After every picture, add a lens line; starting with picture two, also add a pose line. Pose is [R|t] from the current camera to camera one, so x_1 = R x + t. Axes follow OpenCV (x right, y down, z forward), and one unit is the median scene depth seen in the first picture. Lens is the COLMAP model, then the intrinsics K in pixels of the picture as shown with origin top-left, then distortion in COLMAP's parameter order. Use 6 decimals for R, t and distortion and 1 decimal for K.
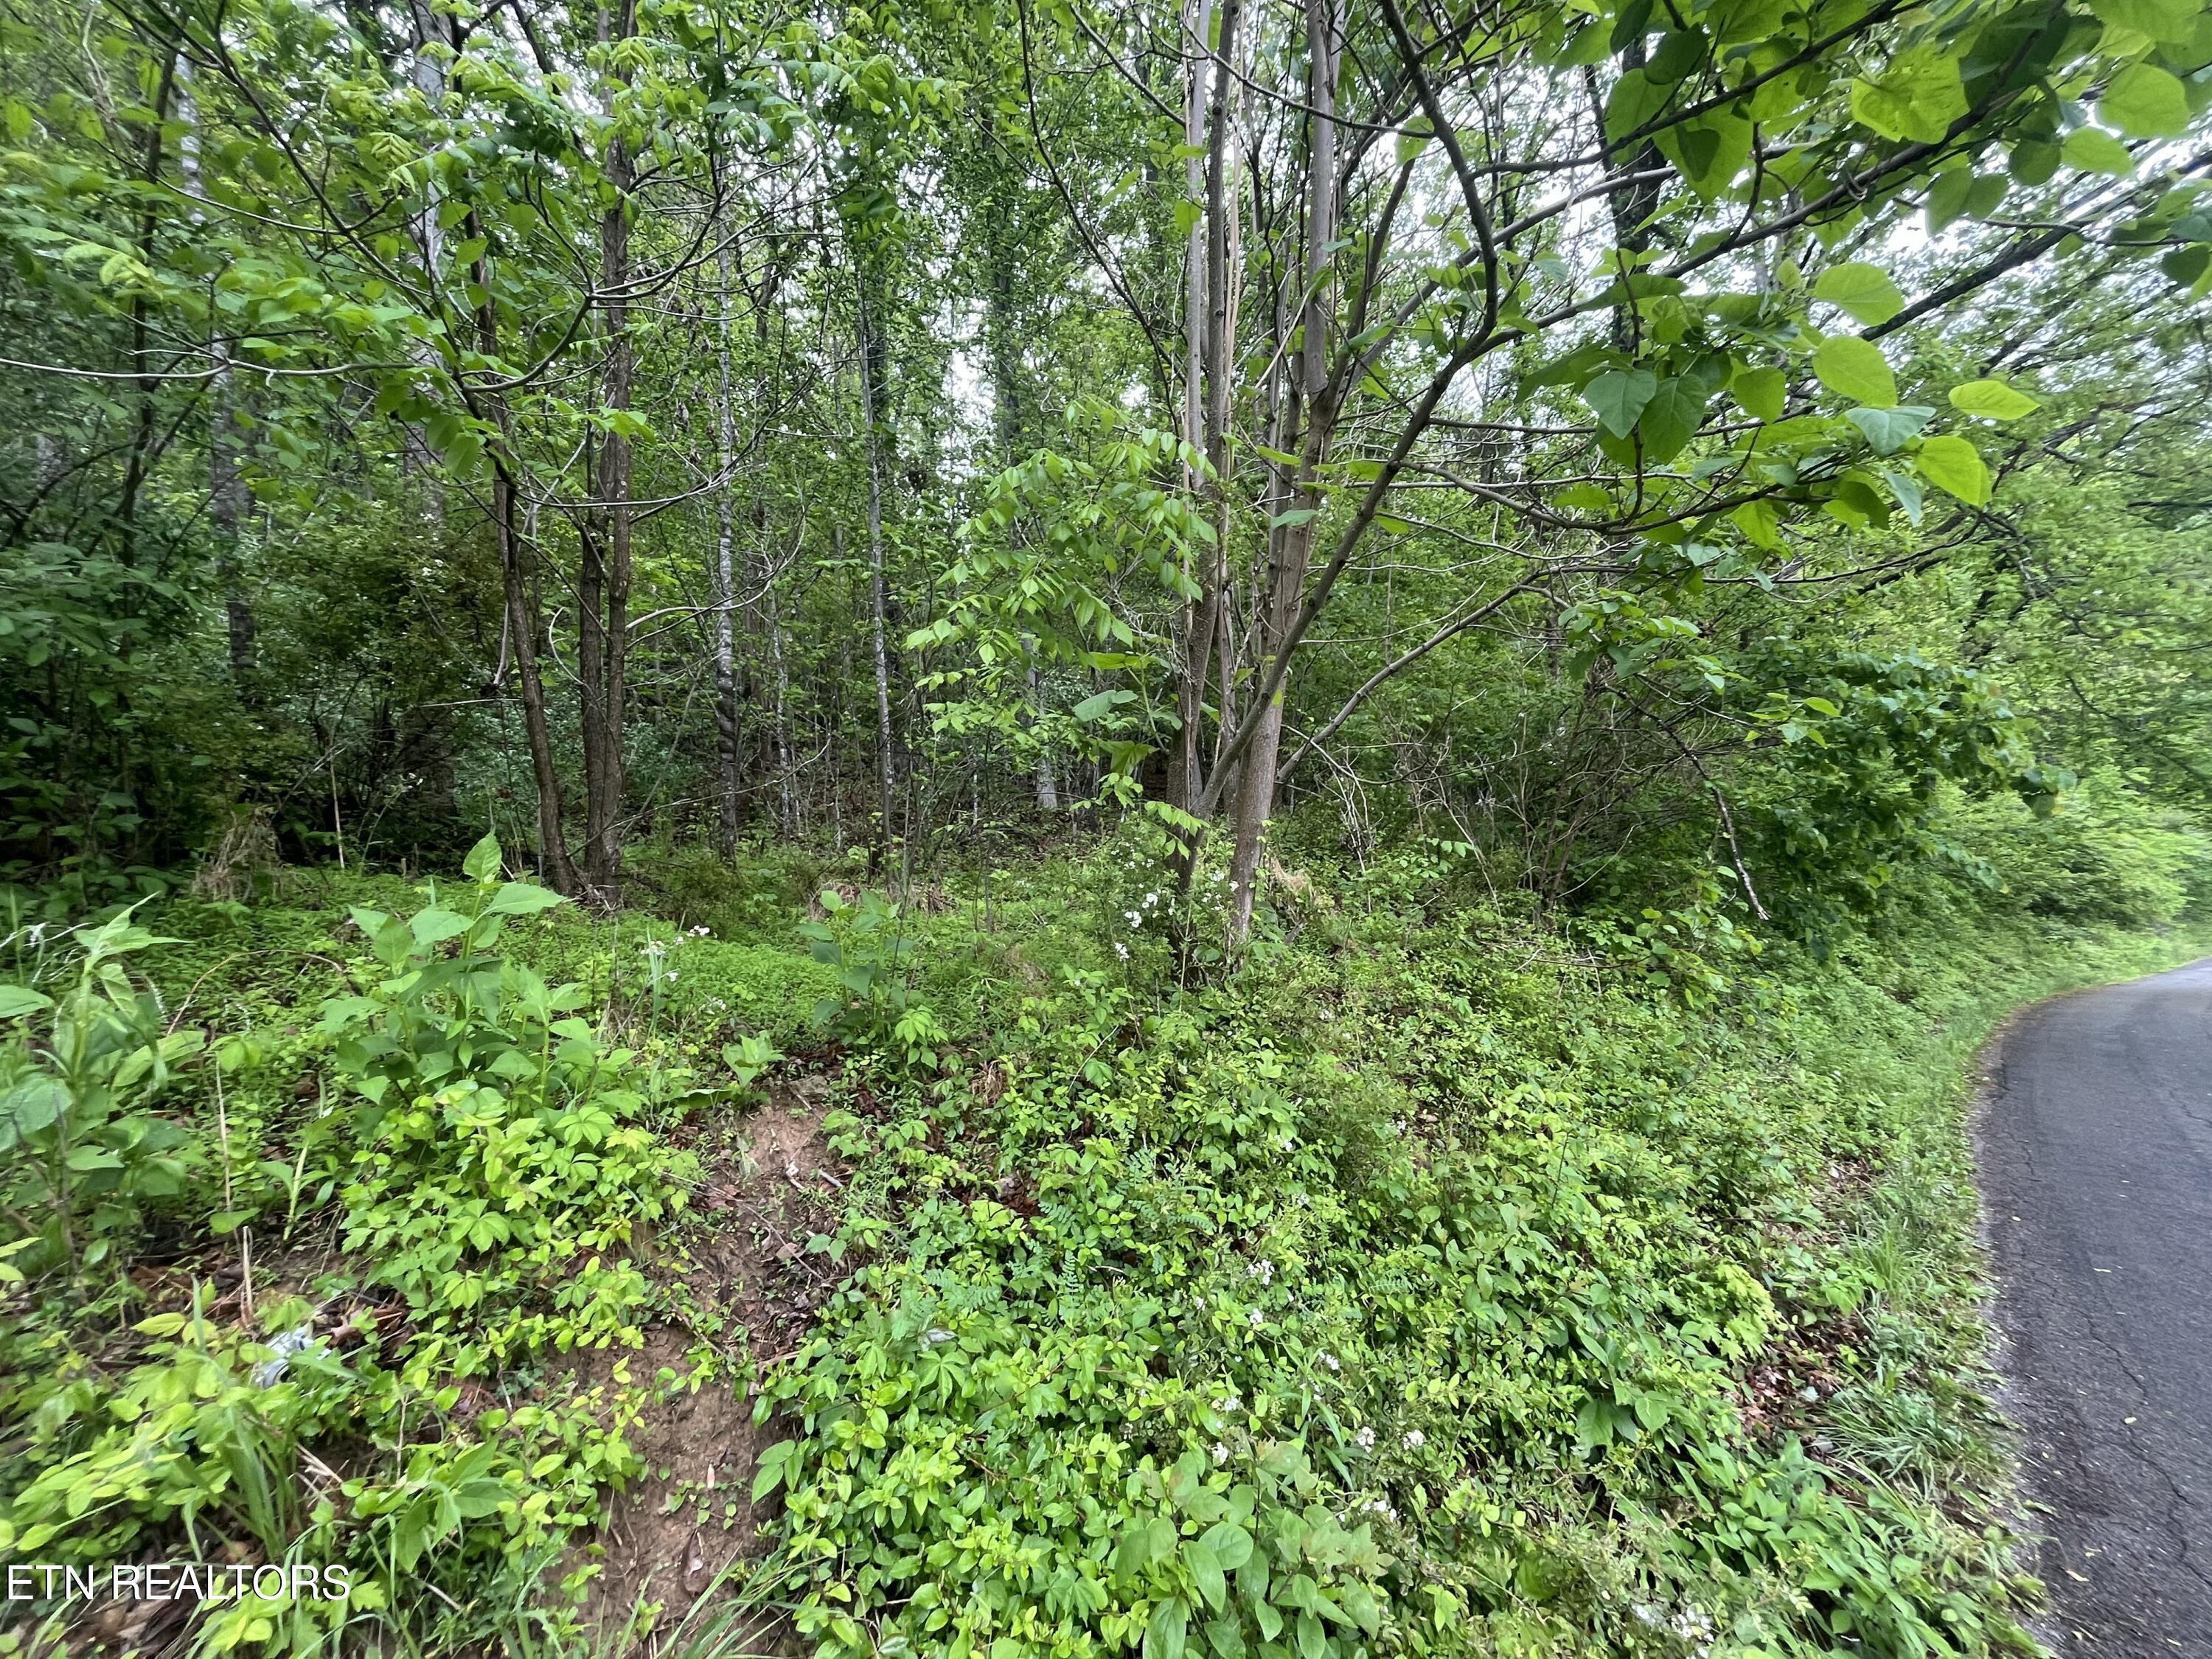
lens RADIAL K [[899.1, 0, 1102.8], [0, 899.1, 824.7], [0, 0, 1]] dist [-0.003764, 0.000113]
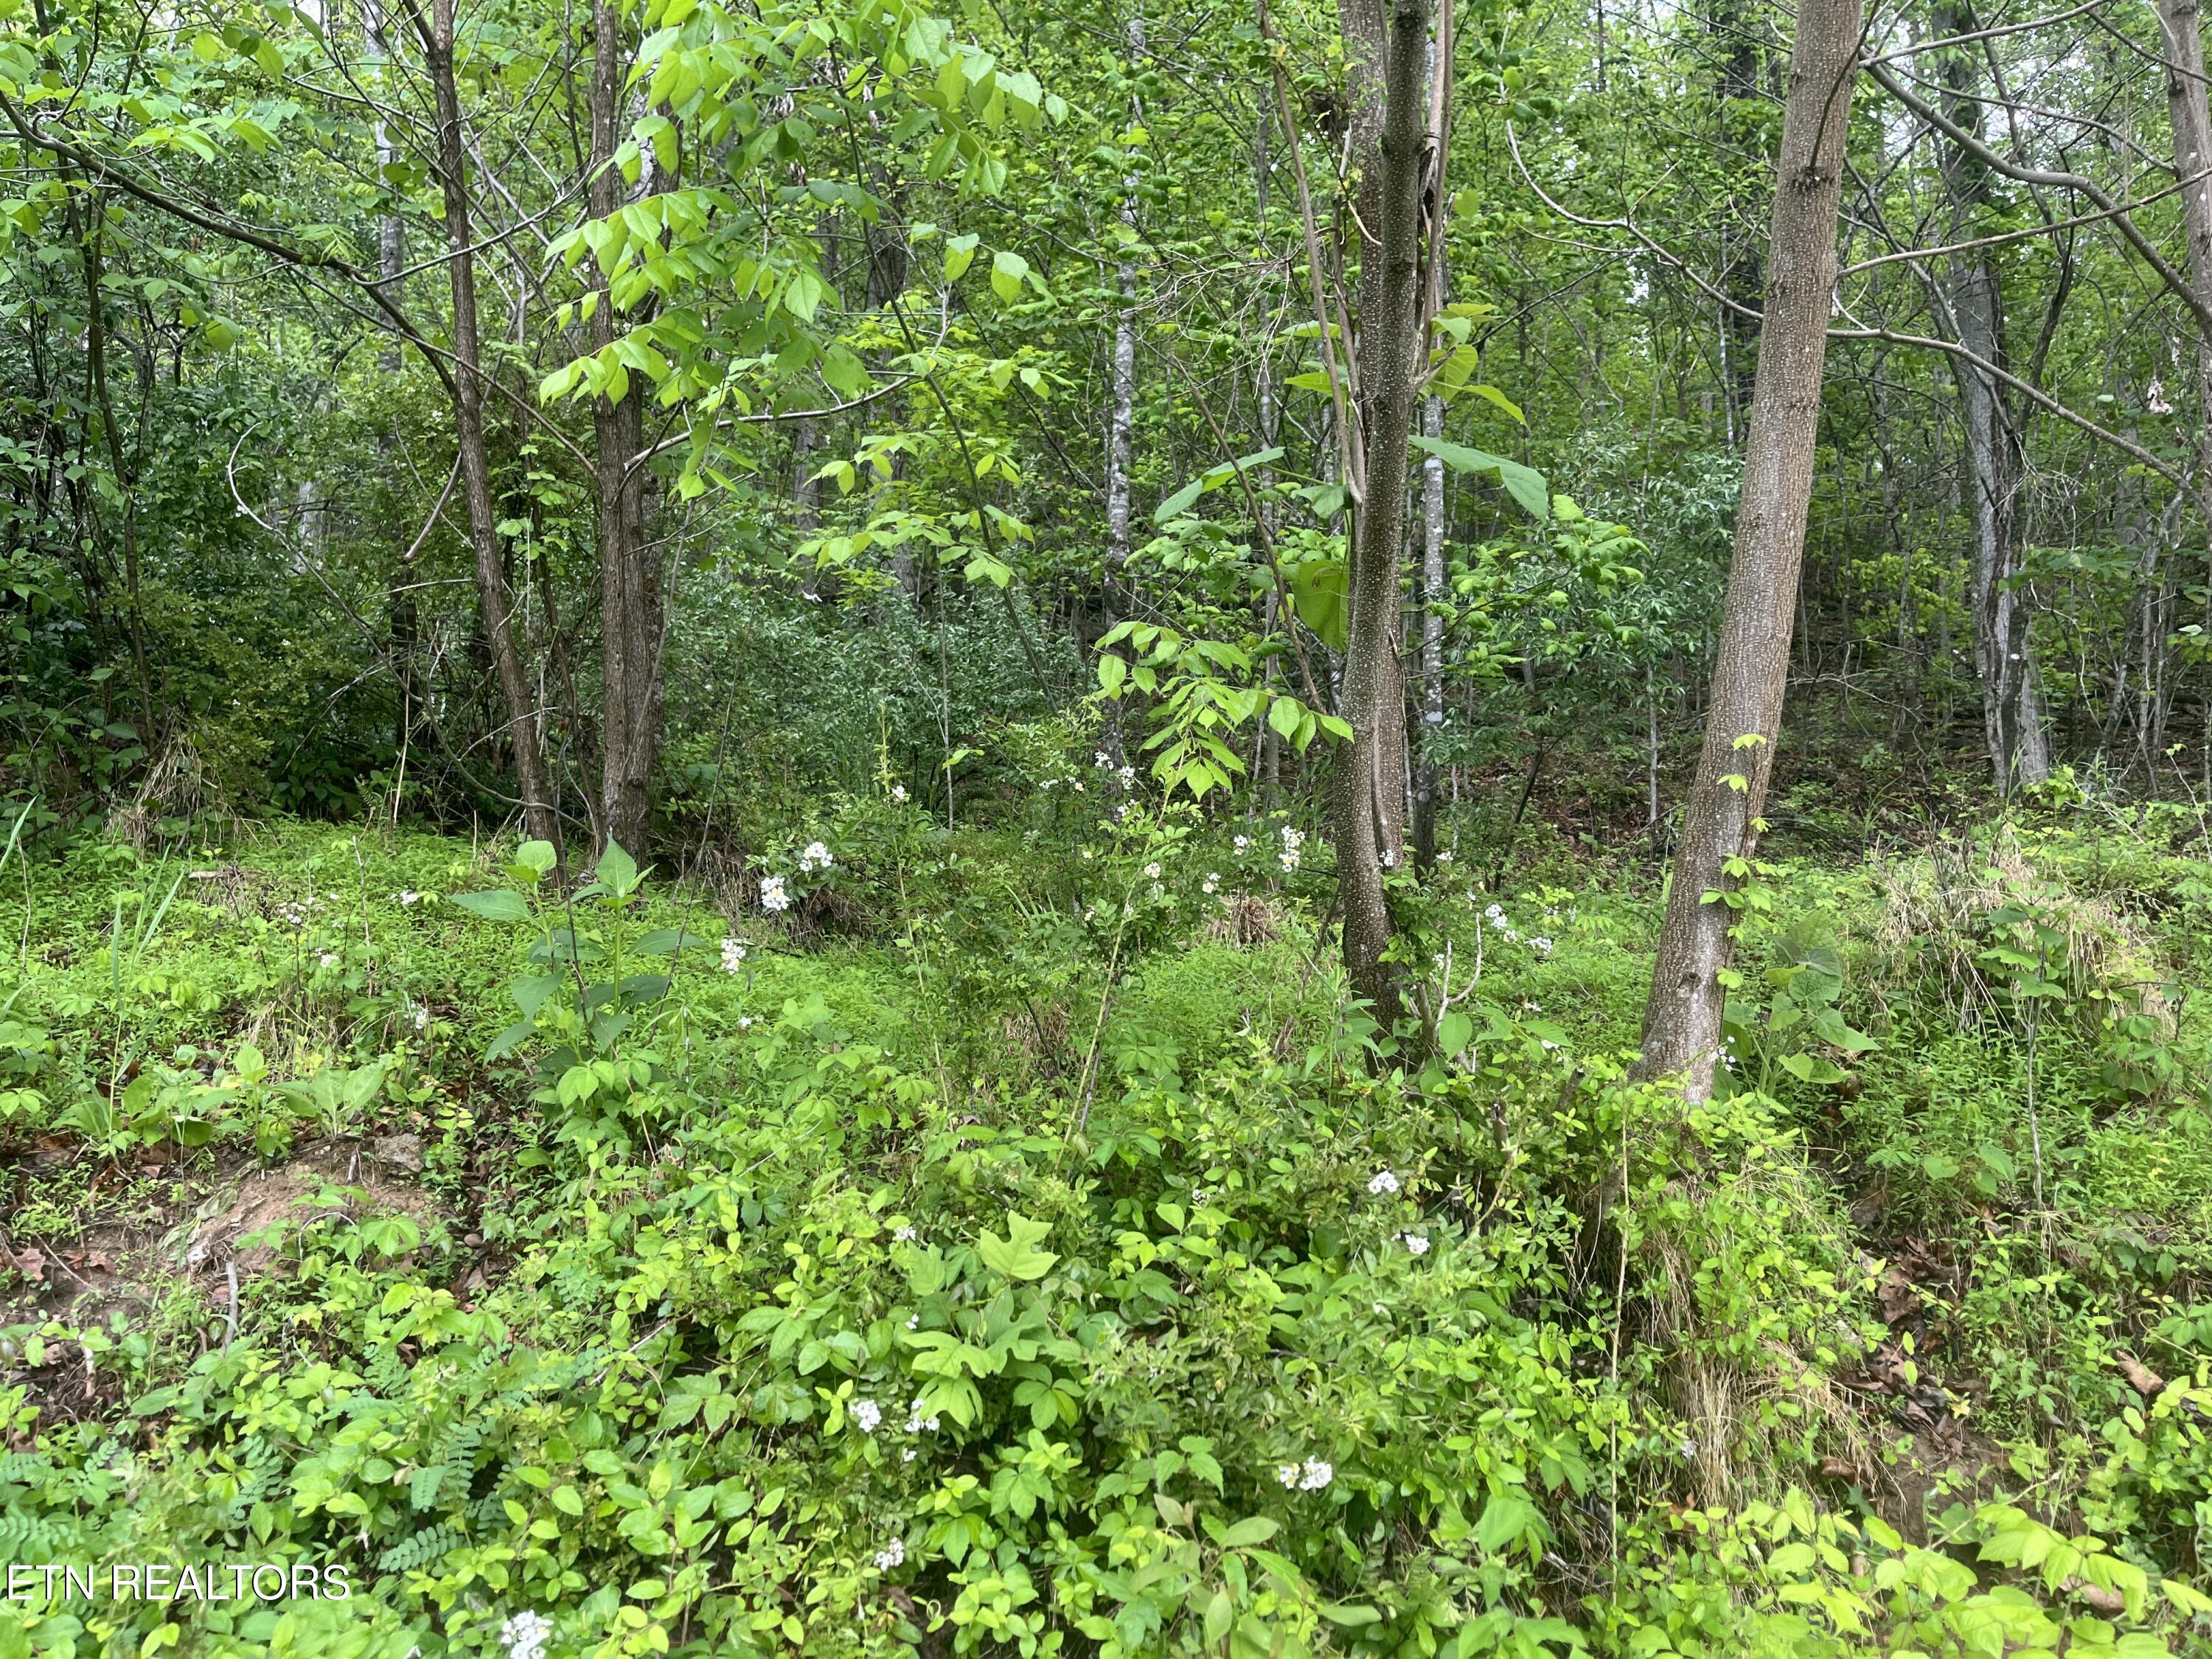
lens RADIAL K [[1683.2, 0, 1097.0], [0, 1683.2, 830.5], [0, 0, 1]] dist [0.063938, -0.083690]
pose [[0.764350, 0.006361, -0.644770, 0.622653], [-0.011194, 0.999932, -0.003405, 0.059637], [0.644704, 0.009820, 0.764369, 0.342877]]
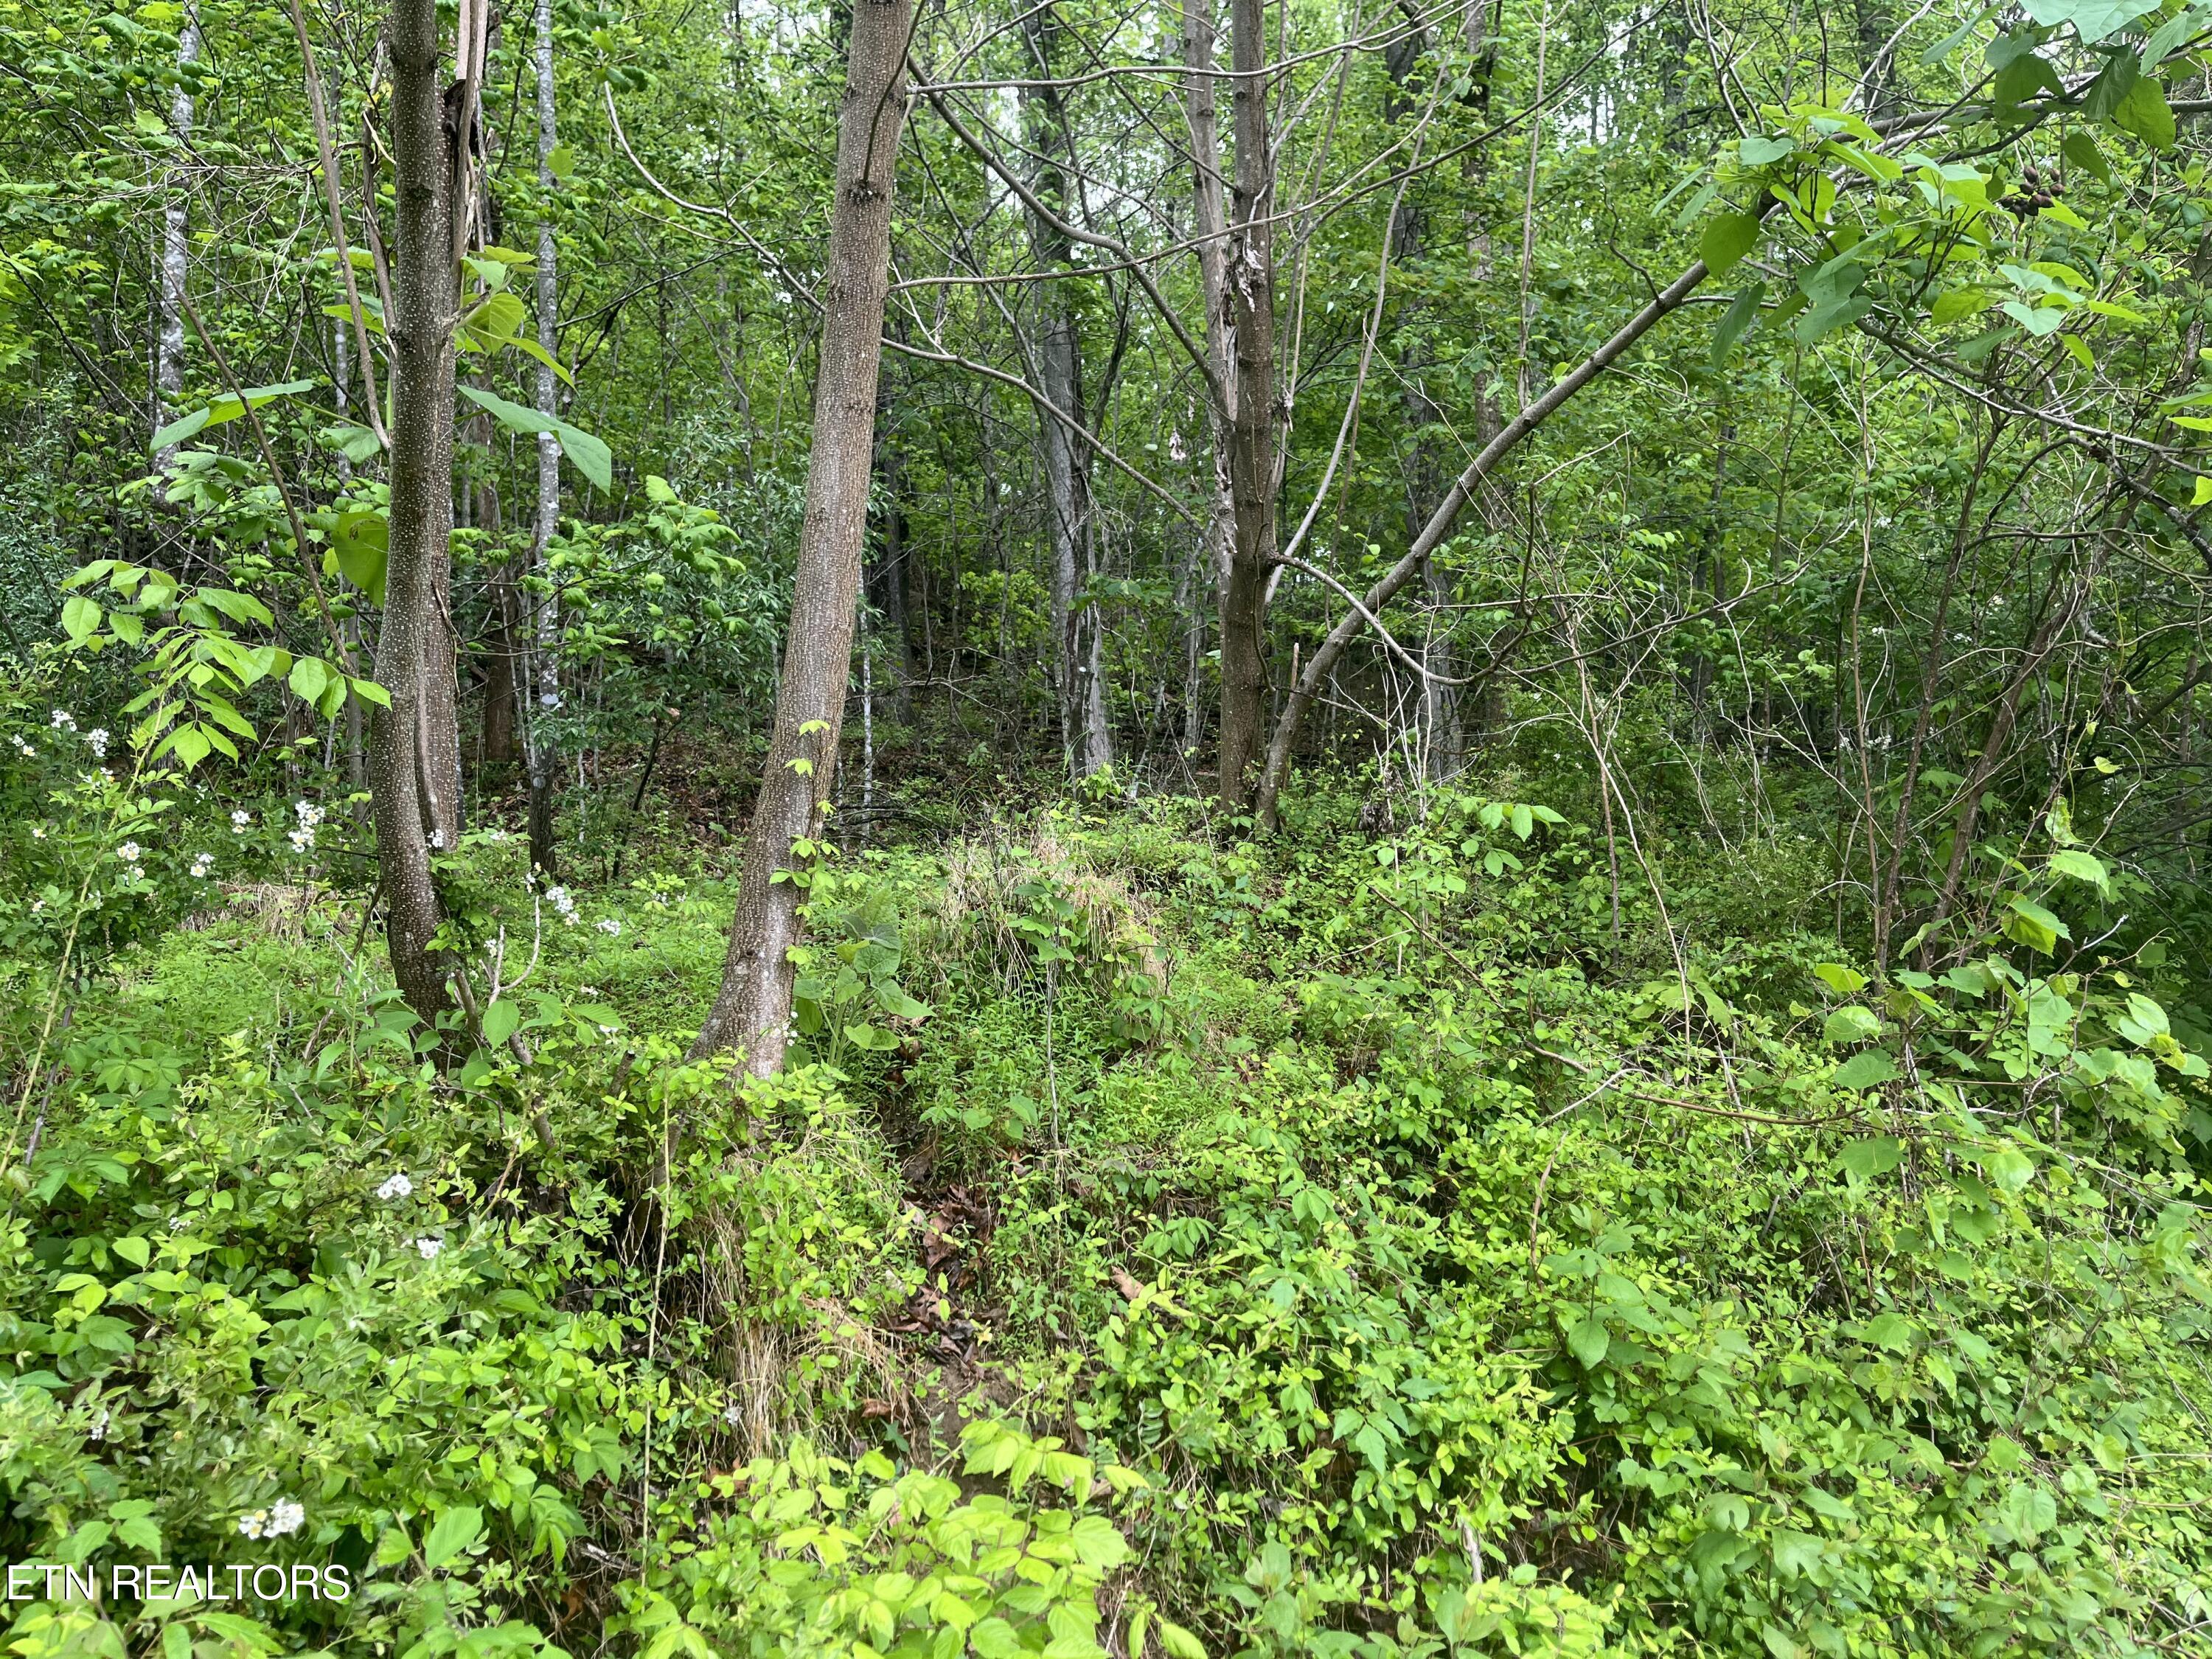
lens RADIAL K [[1683.2, 0, 1102.4], [0, 1683.2, 846.9], [0, 0, 1]] dist [0.063938, -0.083690]
pose [[0.979041, 0.012836, -0.203261, 0.657177], [-0.012092, 0.999915, 0.004901, 0.066092], [0.203306, -0.002340, 0.979112, 0.377758]]
